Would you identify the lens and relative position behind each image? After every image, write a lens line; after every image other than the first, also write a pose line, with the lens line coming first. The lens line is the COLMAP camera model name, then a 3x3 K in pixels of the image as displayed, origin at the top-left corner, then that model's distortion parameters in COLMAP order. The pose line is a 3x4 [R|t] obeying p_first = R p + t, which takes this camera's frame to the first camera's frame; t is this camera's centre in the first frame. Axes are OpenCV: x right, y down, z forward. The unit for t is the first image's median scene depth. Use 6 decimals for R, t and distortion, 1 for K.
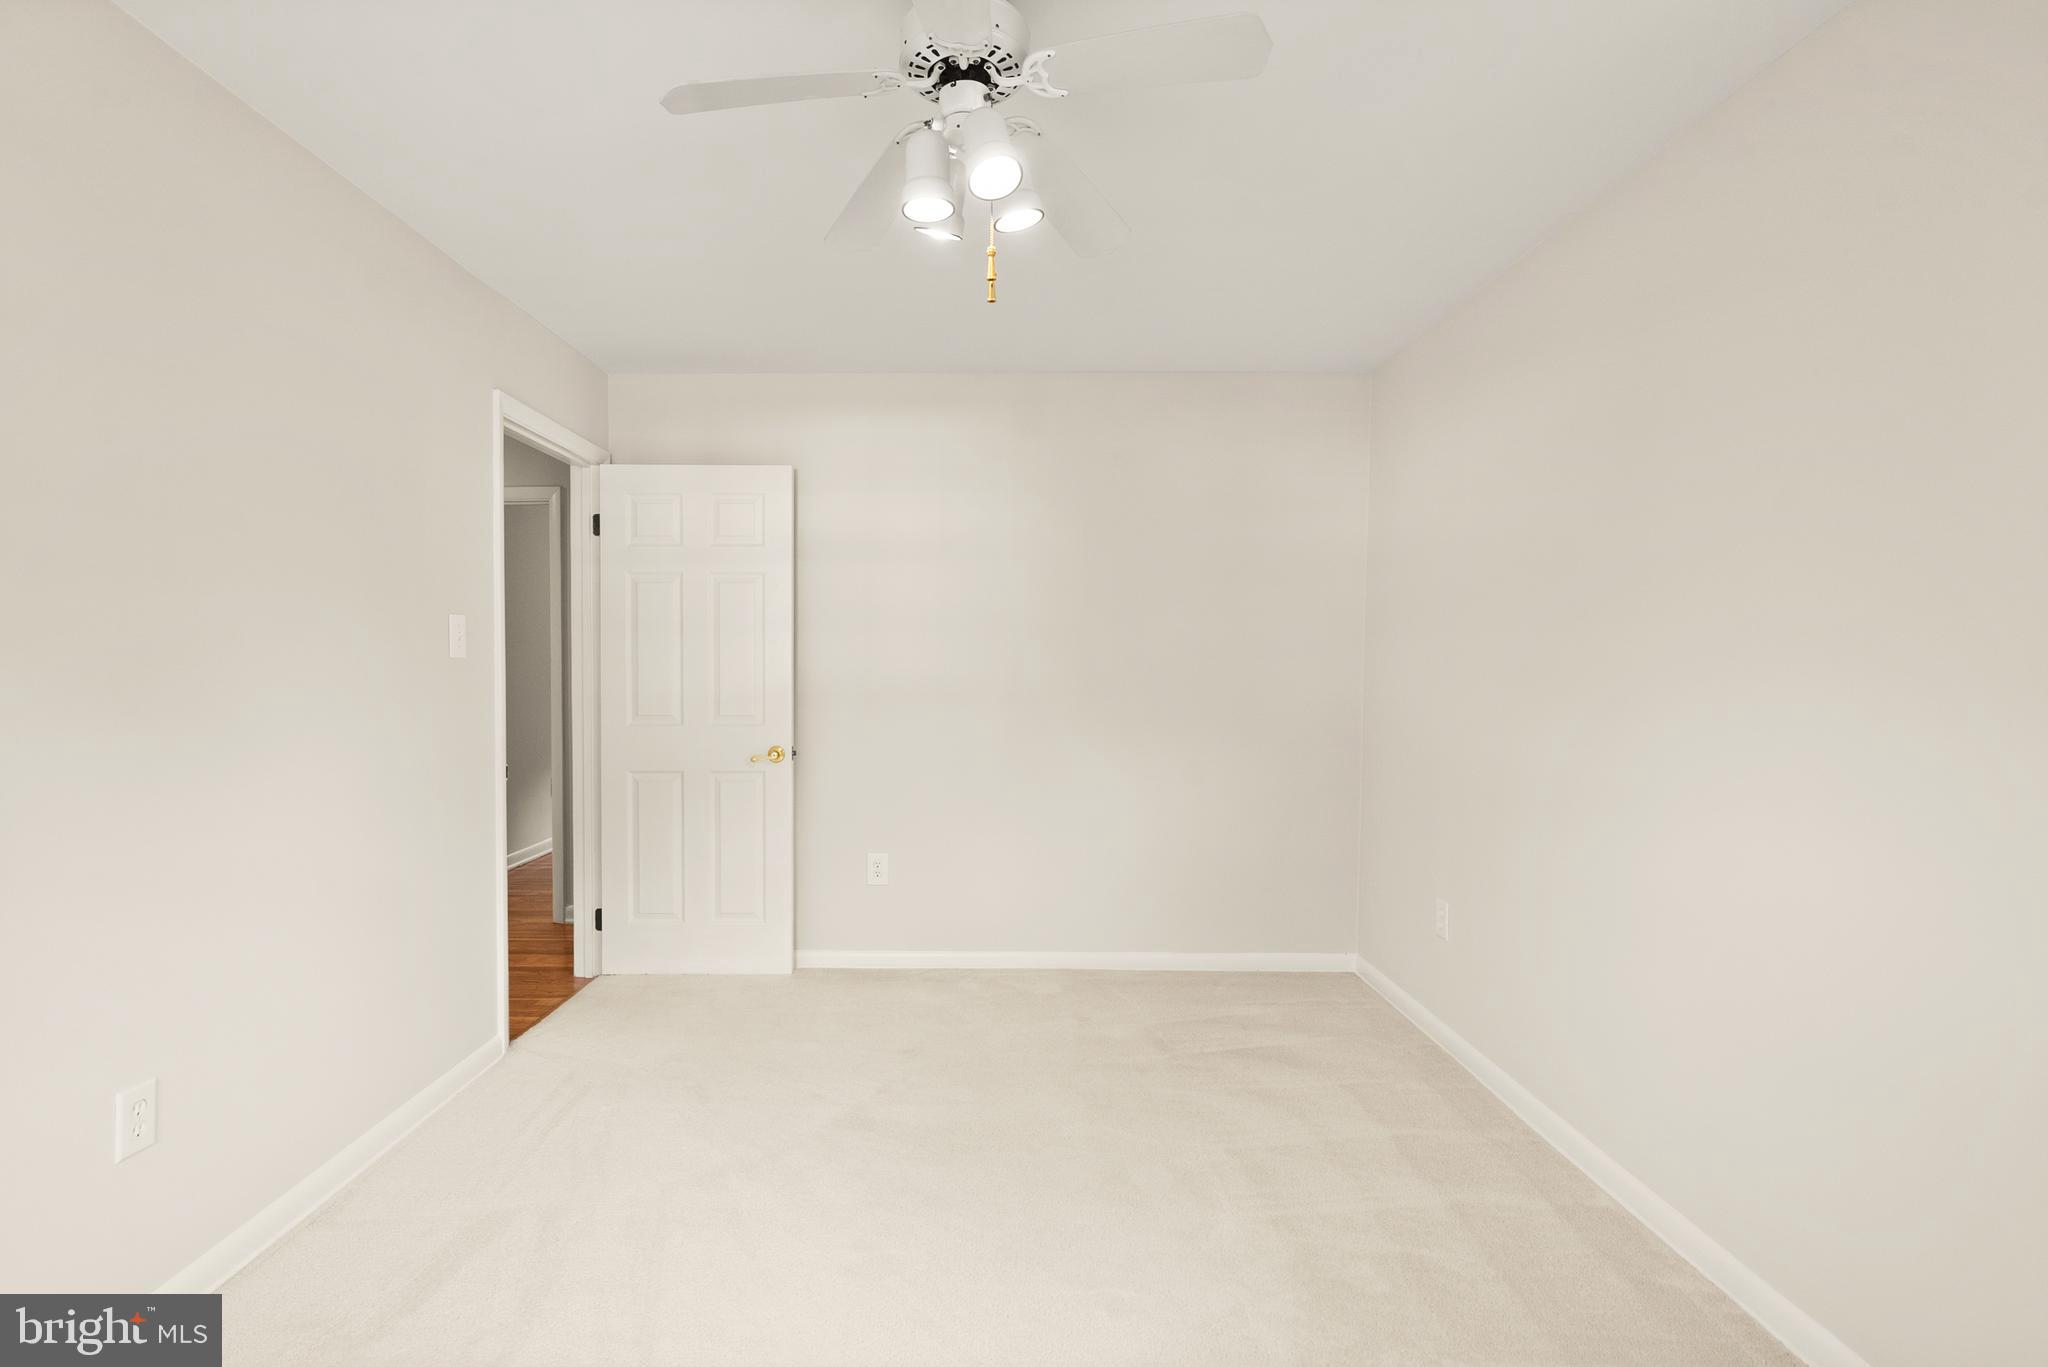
lens RADIAL K [[953.4, 0, 1024.6], [0, 953.4, 680.0], [0, 0, 1]] dist [0.001625, 0.001264]
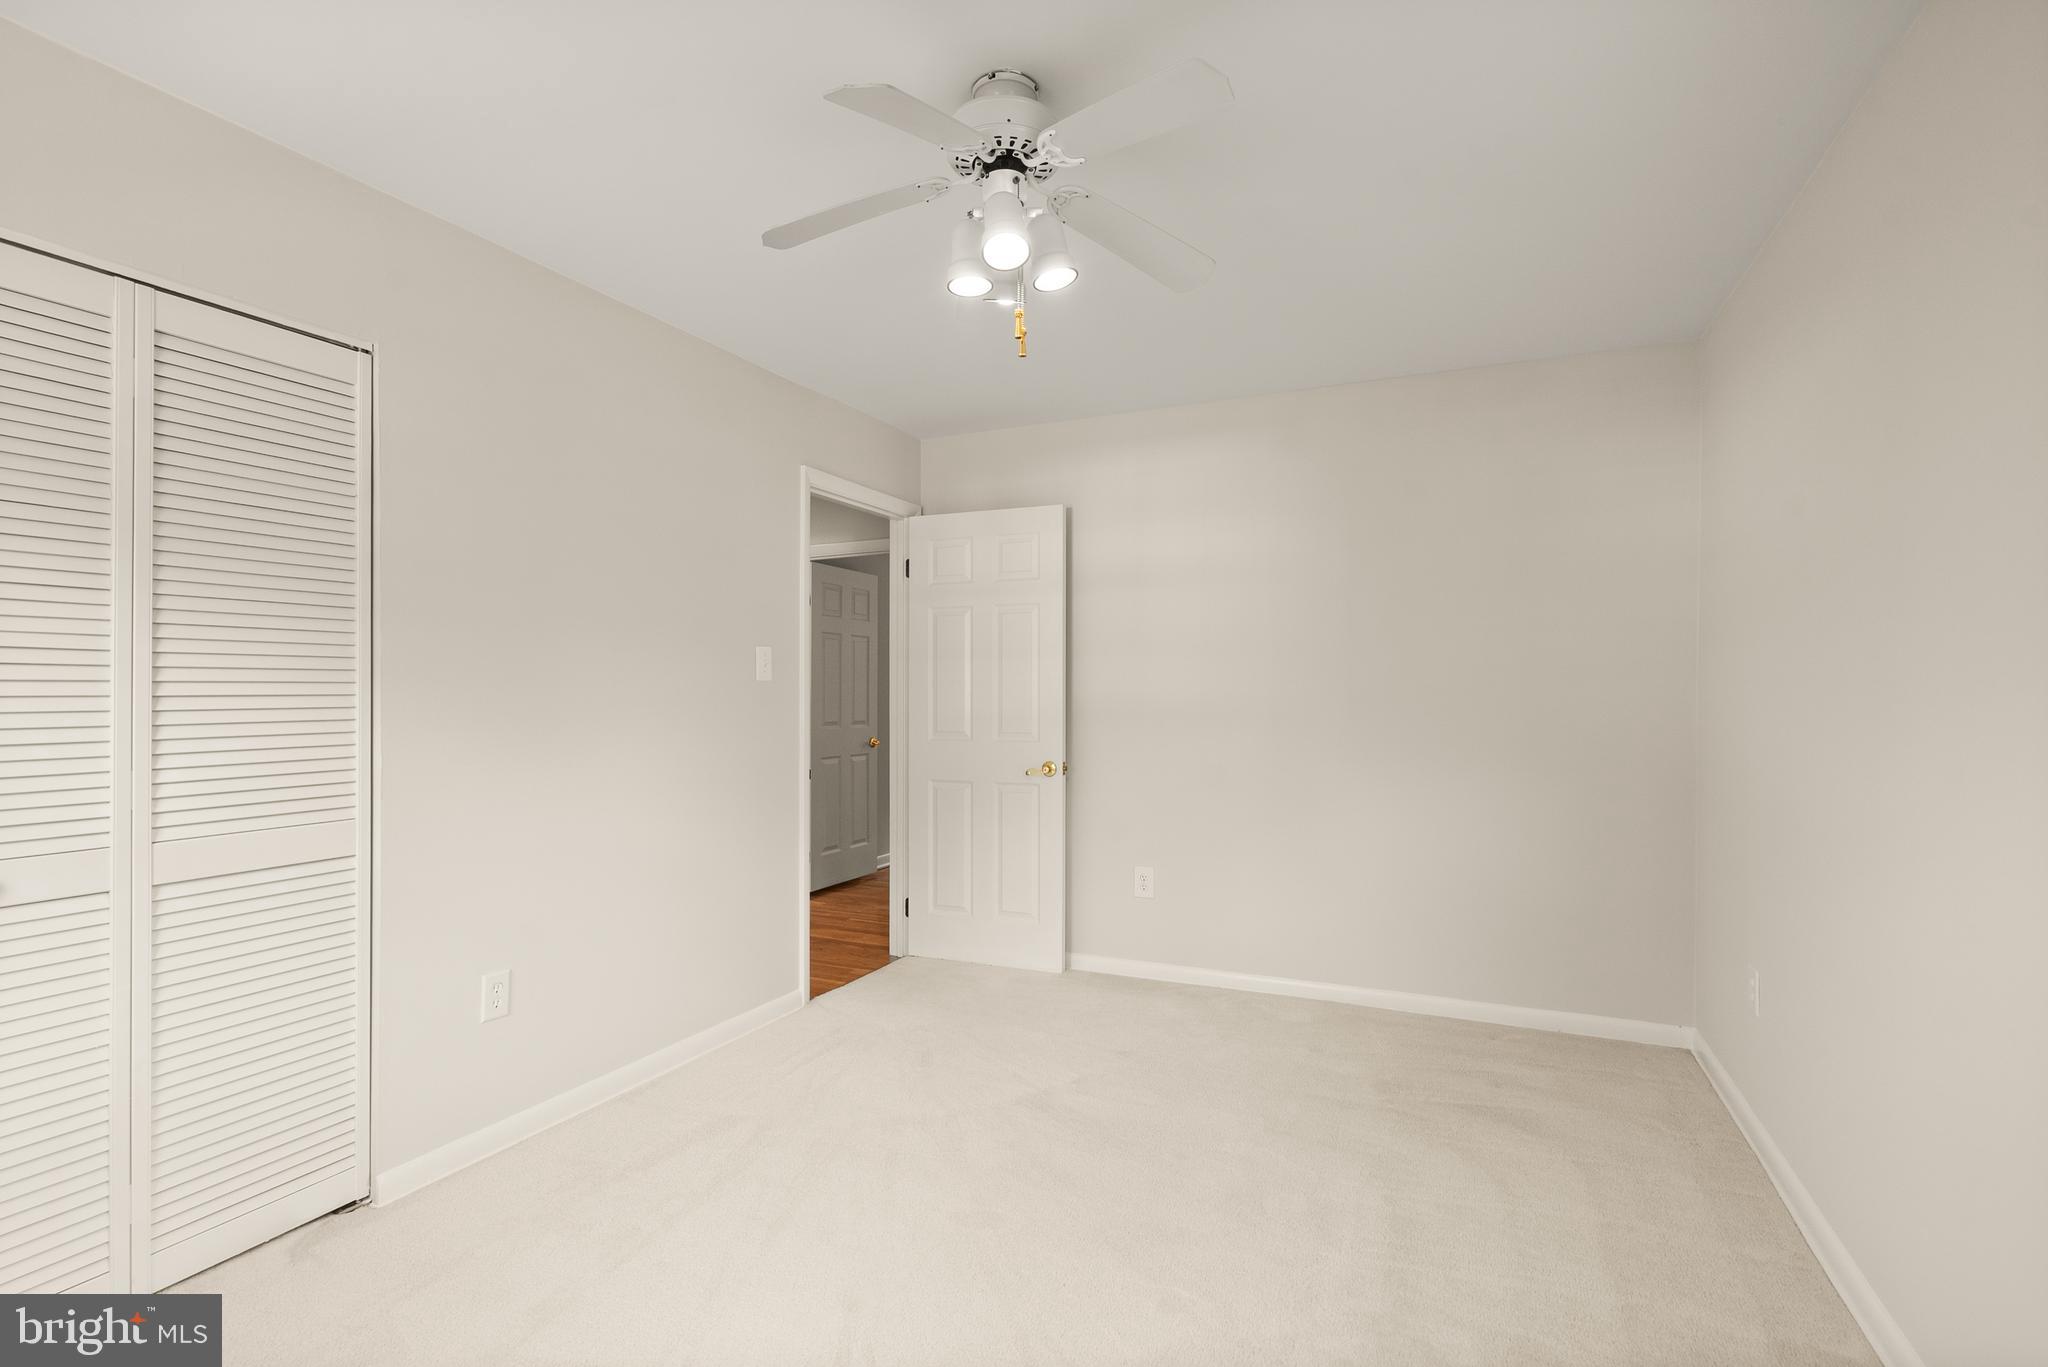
lens RADIAL K [[953.4, 0, 1040.3], [0, 953.4, 678.3], [0, 0, 1]] dist [0.001625, 0.001264]
pose [[0.917432, -0.009755, -0.397773, 0.166216], [-0.002382, 0.999547, -0.030007, 0.007140], [0.397886, 0.028476, 0.916993, -0.006779]]
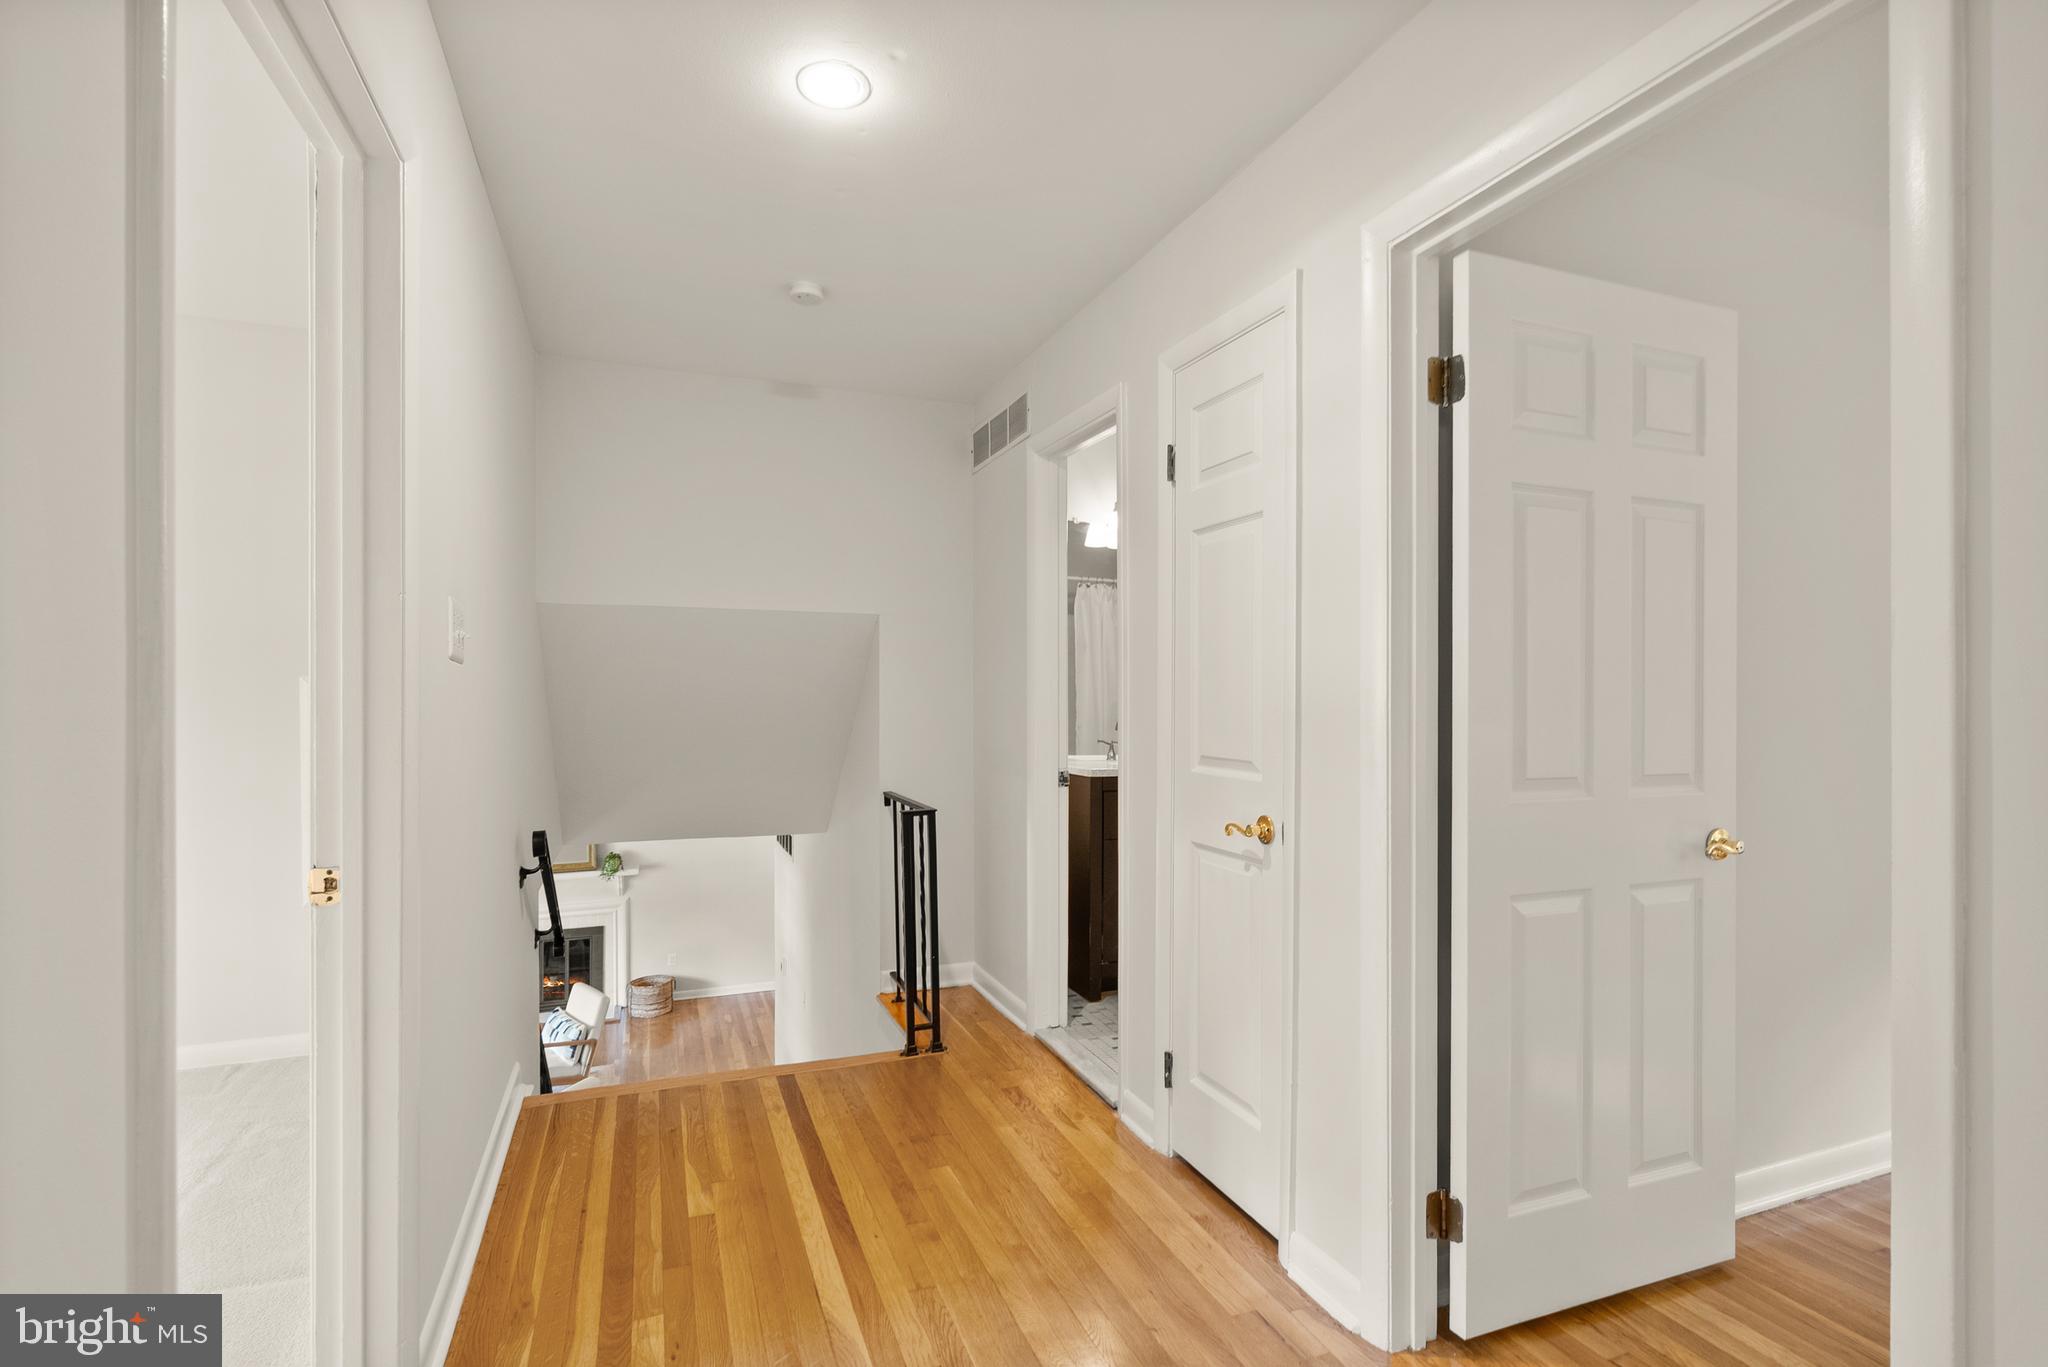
lens RADIAL K [[953.4, 0, 1017.2], [0, 953.4, 686.3], [0, 0, 1]] dist [0.001625, 0.001264]
pose [[0.348428, -0.002300, -0.937333, -0.227445], [-0.013610, 0.999879, -0.007513, -0.001569], [0.937237, 0.015374, 0.348355, 0.588949]]
